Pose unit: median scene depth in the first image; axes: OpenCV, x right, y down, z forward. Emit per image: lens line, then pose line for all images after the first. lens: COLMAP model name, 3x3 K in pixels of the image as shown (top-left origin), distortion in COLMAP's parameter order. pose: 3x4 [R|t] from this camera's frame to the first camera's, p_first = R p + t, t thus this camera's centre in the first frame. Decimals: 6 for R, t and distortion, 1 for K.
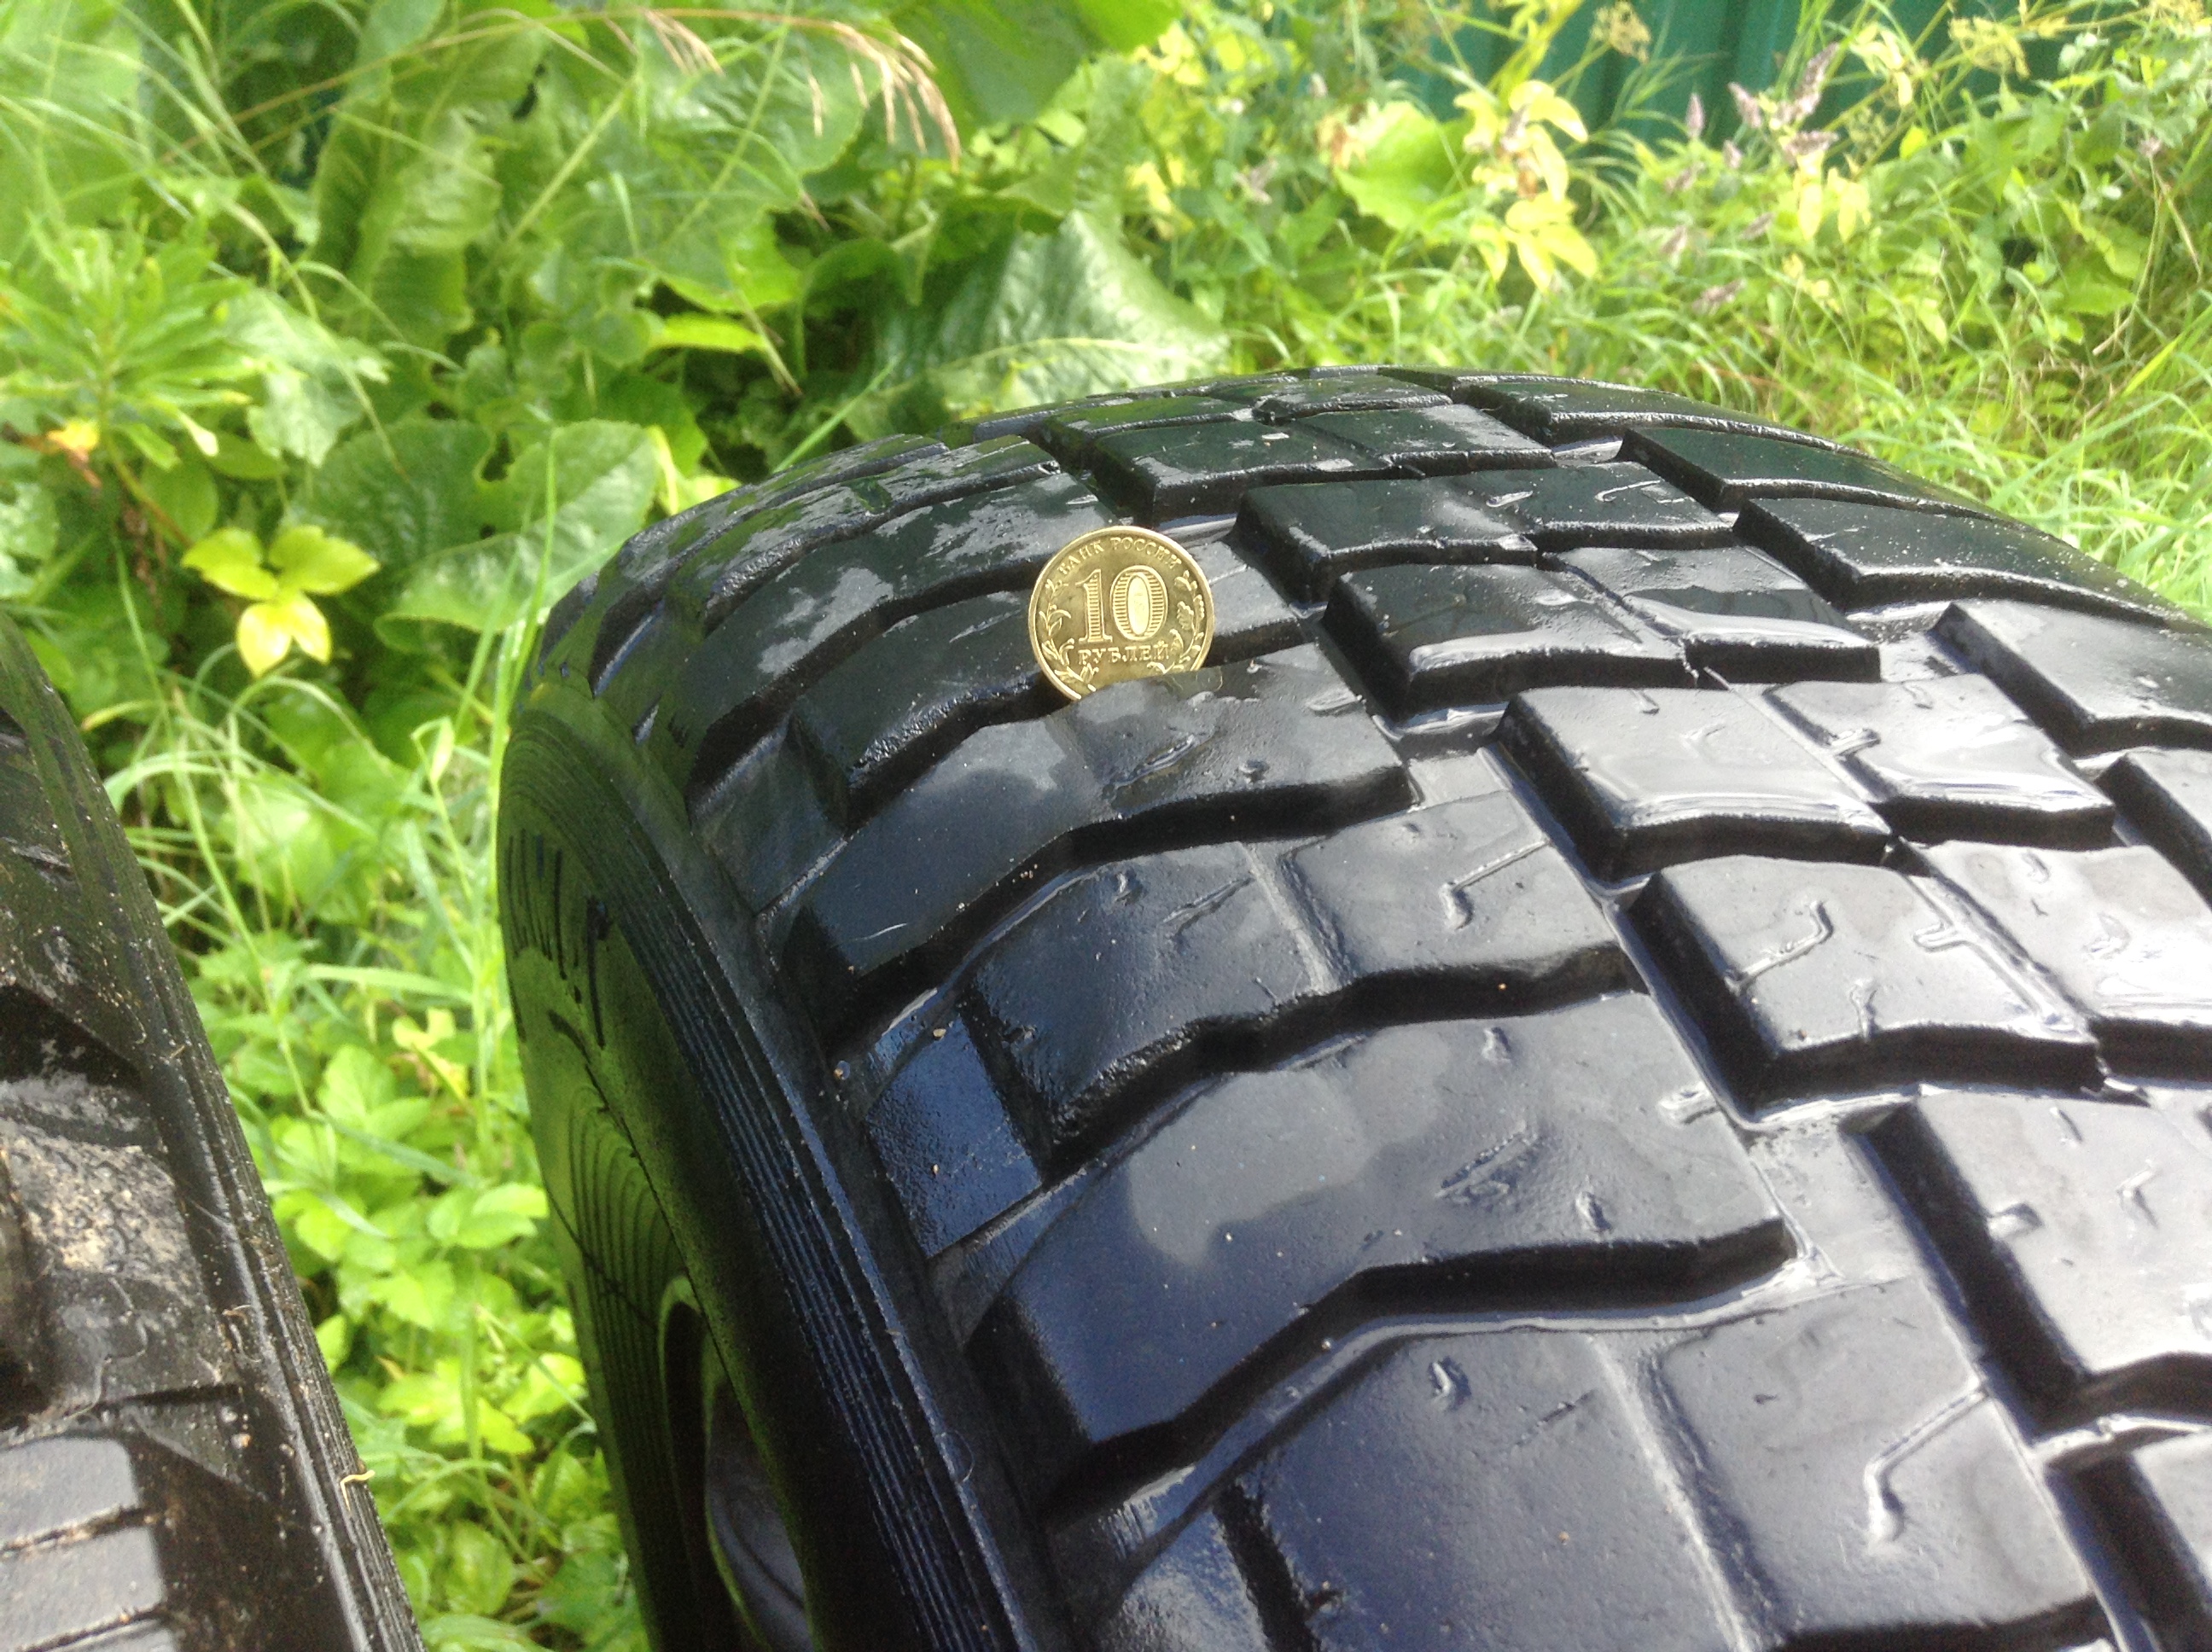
lens RADIAL K [[2131.4, 0, 1106.0], [0, 2131.4, 826.0], [0, 0, 1]] dist [0.144823, -0.377618]
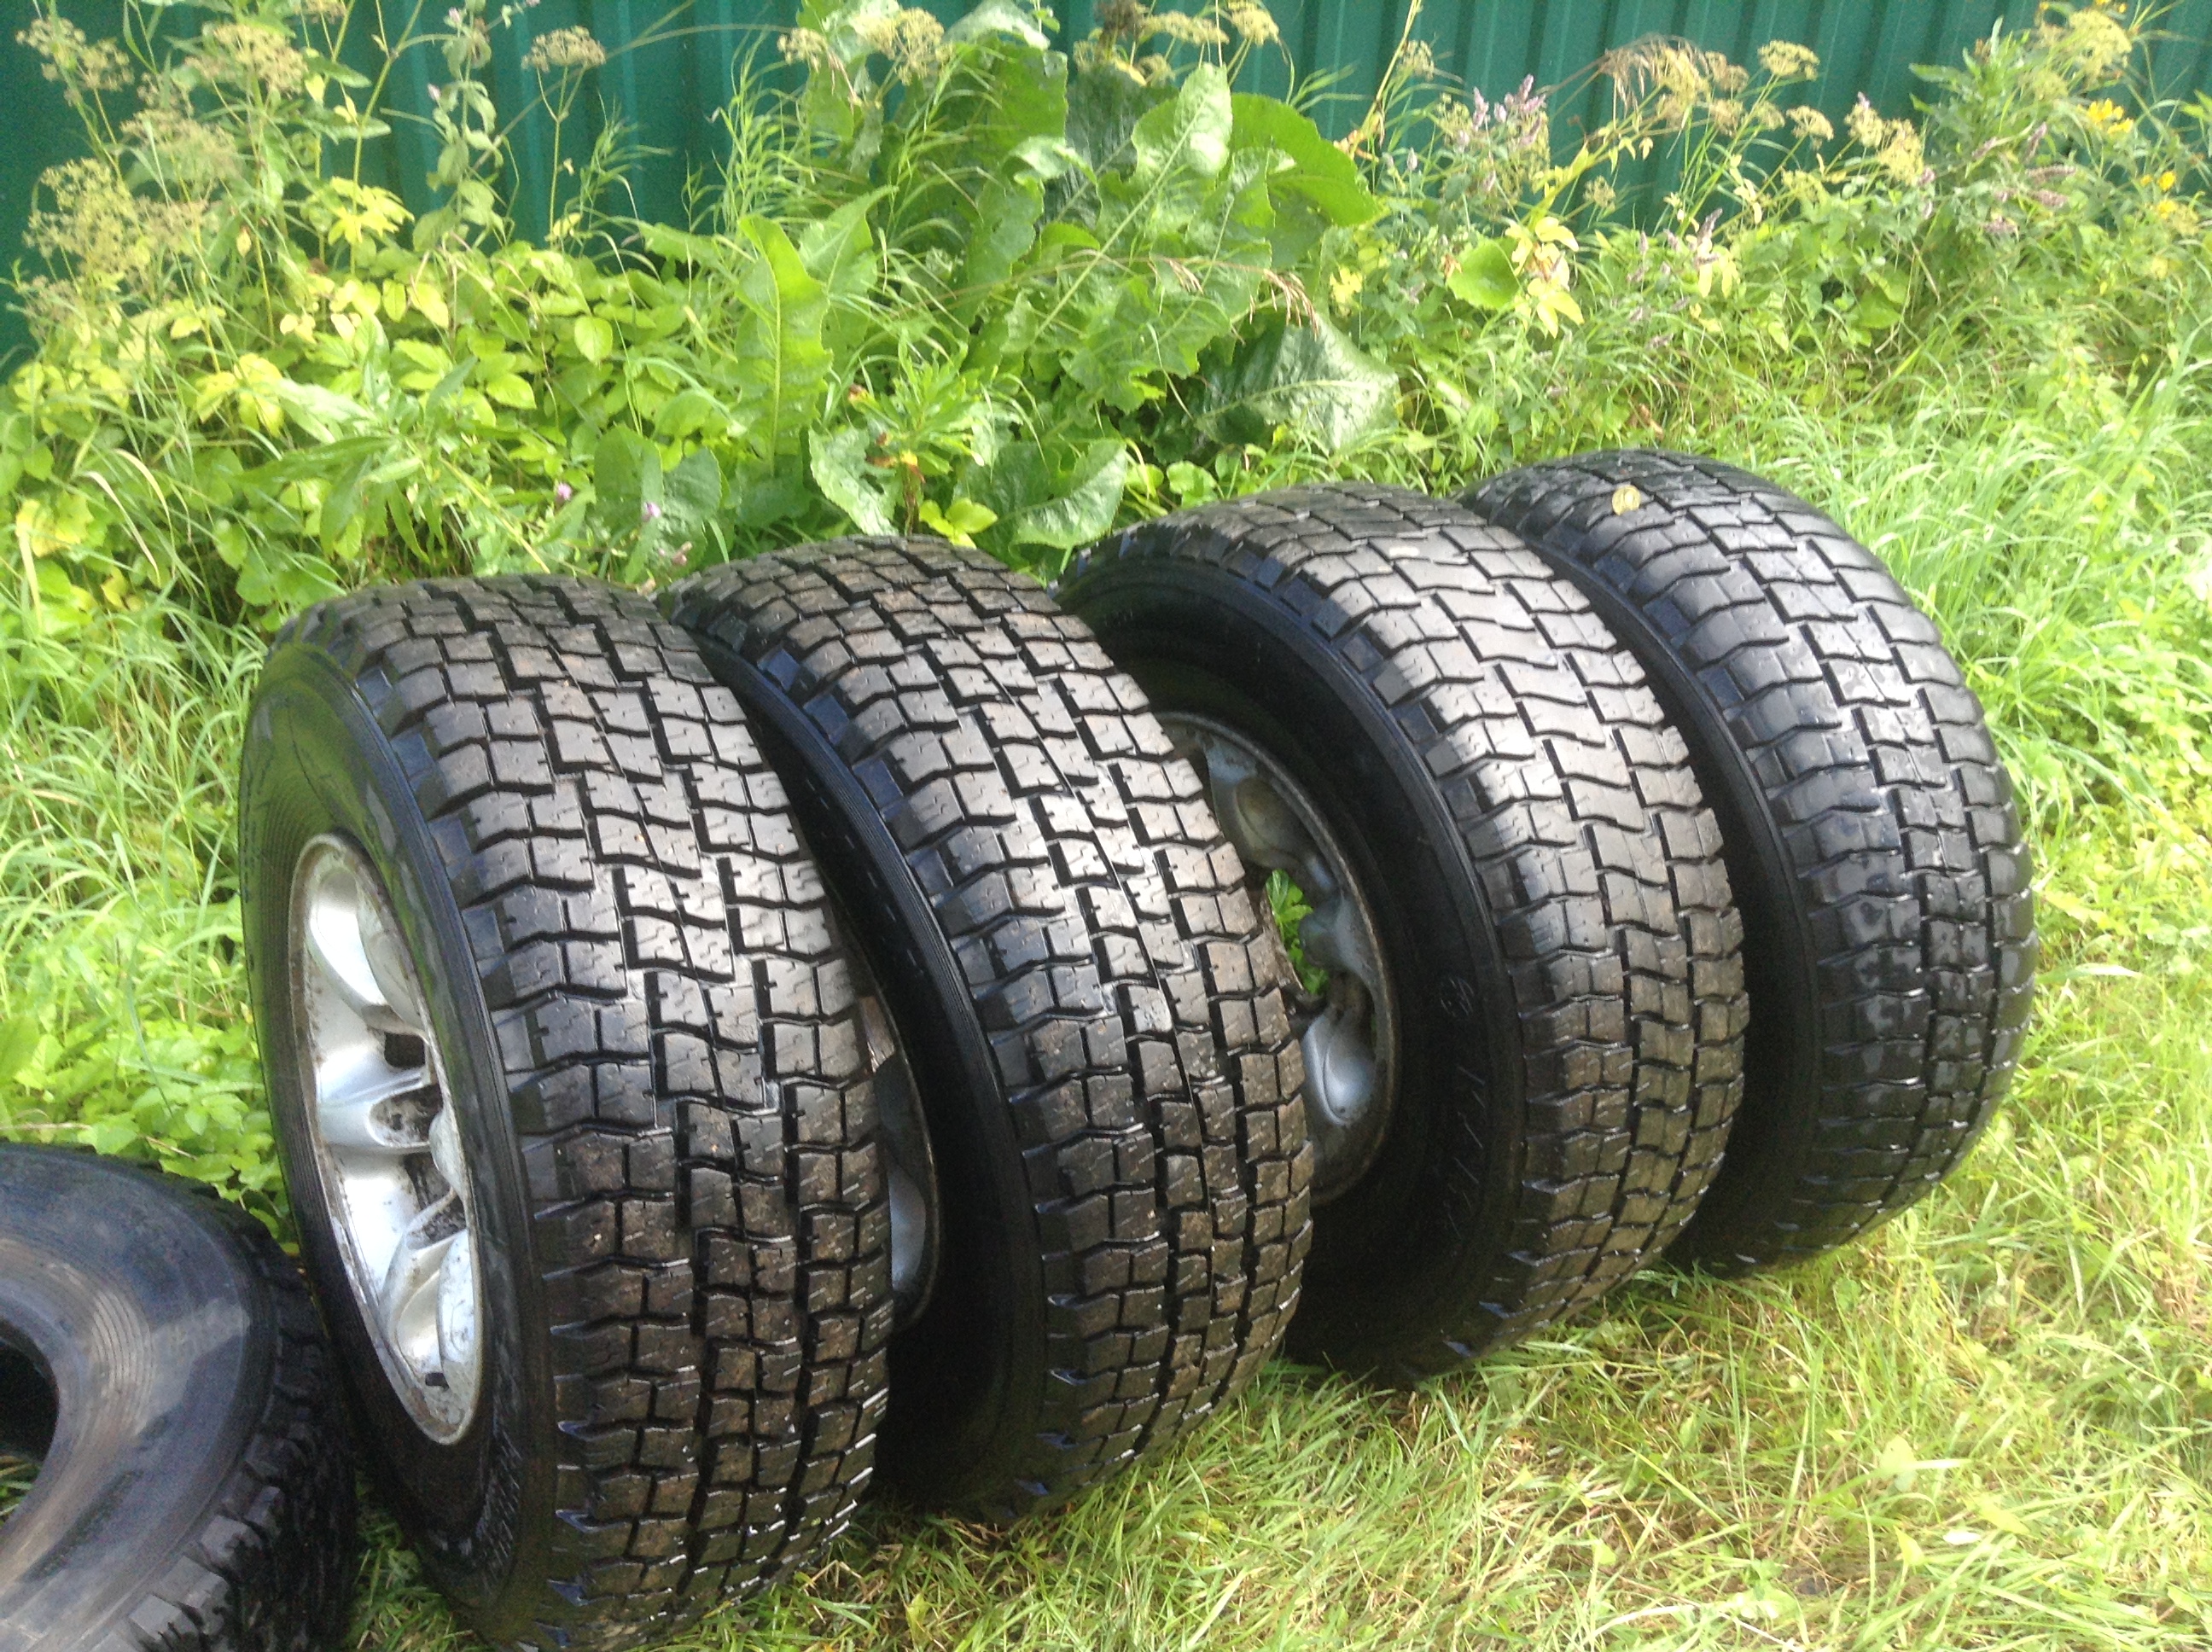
lens RADIAL K [[2090.6, 0, 1107.0], [0, 2090.6, 764.7], [0, 0, 1]] dist [0.168458, -0.422976]
pose [[0.998354, -0.043058, 0.037875, -0.256309], [0.043058, 0.999072, 0.000826, 0.087833], [-0.037876, 0.000806, 0.999282, -0.745444]]
